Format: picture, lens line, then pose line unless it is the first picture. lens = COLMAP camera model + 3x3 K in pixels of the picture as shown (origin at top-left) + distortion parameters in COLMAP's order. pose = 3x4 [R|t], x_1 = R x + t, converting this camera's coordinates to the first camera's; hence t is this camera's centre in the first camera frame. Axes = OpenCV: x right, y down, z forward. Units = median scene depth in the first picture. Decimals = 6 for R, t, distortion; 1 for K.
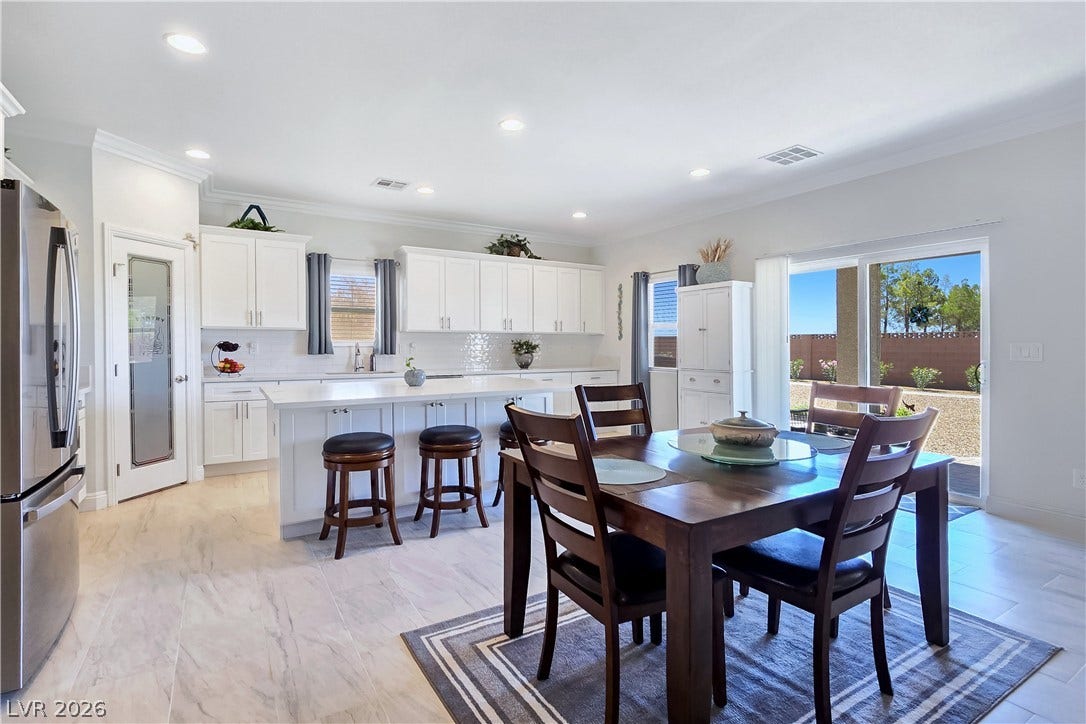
lens RADIAL K [[520.3, 0, 535.6], [0, 520.3, 350.6], [0, 0, 1]] dist [-0.002839, 0.000111]
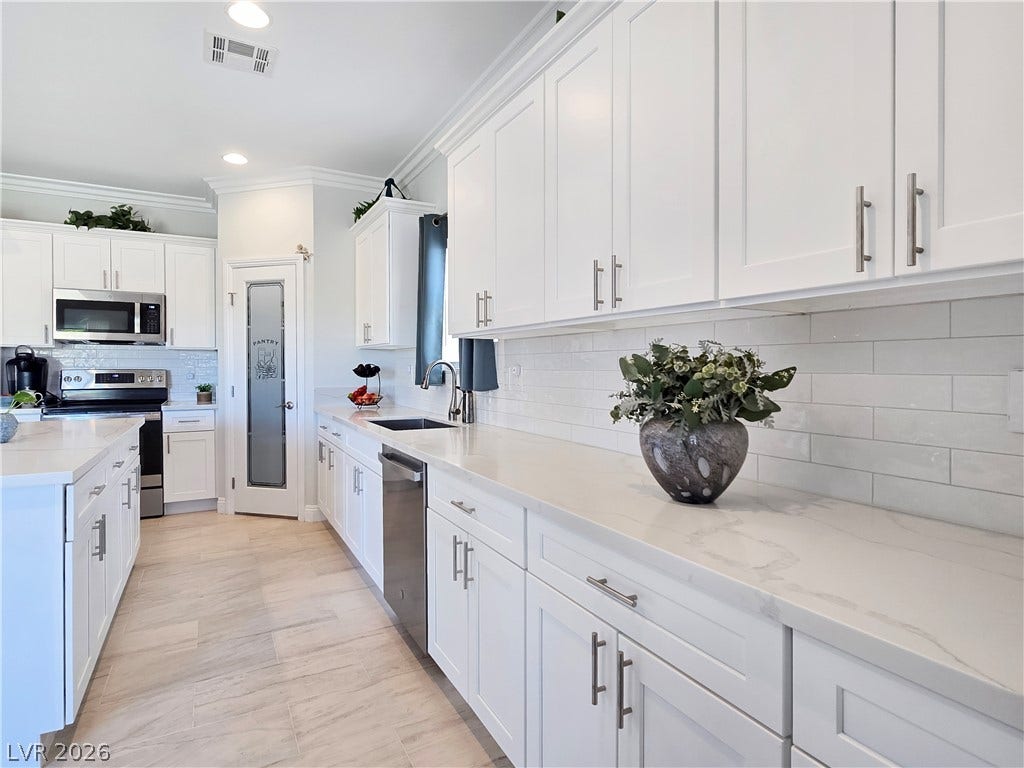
lens RADIAL K [[541.2, 0, 513.4], [0, 541.2, 372.6], [0, 0, 1]] dist [-0.002925, -0.000181]
pose [[-0.041743, 0.012355, -0.999052, 0.268079], [-0.014567, 0.999810, 0.012973, -0.021759], [0.999022, 0.015094, -0.041555, 1.462484]]
